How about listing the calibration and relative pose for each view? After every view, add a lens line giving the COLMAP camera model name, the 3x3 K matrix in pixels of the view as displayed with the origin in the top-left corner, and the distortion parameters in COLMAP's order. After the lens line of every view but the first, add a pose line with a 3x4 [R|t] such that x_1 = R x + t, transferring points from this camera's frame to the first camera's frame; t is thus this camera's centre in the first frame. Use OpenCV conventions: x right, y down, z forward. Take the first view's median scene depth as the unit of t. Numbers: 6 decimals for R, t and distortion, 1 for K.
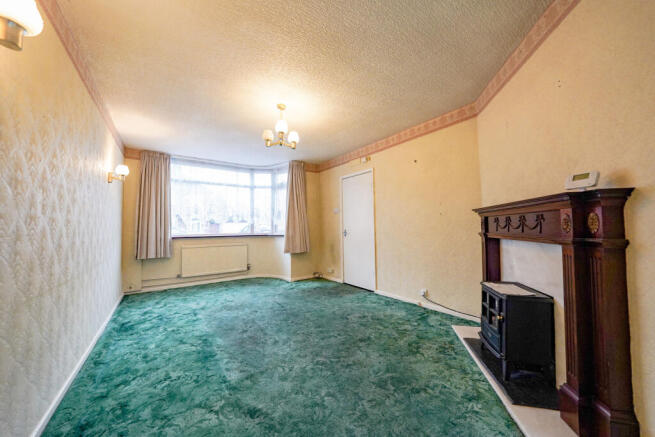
lens RADIAL K [[234.1, 0, 322.5], [0, 234.1, 218.2], [0, 0, 1]] dist [-0.012567, 0.000985]
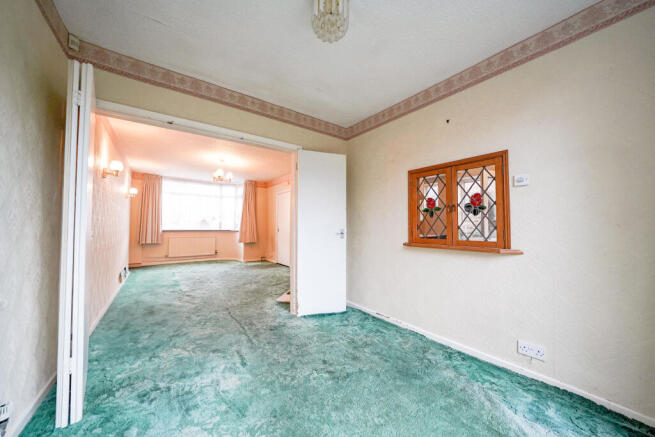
lens RADIAL K [[234.1, 0, 325.7], [0, 234.1, 218.4], [0, 0, 1]] dist [-0.012567, 0.000985]
pose [[0.999444, 0.020552, 0.026250, 0.347776], [-0.020682, 0.999775, 0.004680, -0.024024], [-0.026148, -0.005220, 0.999644, -0.502925]]
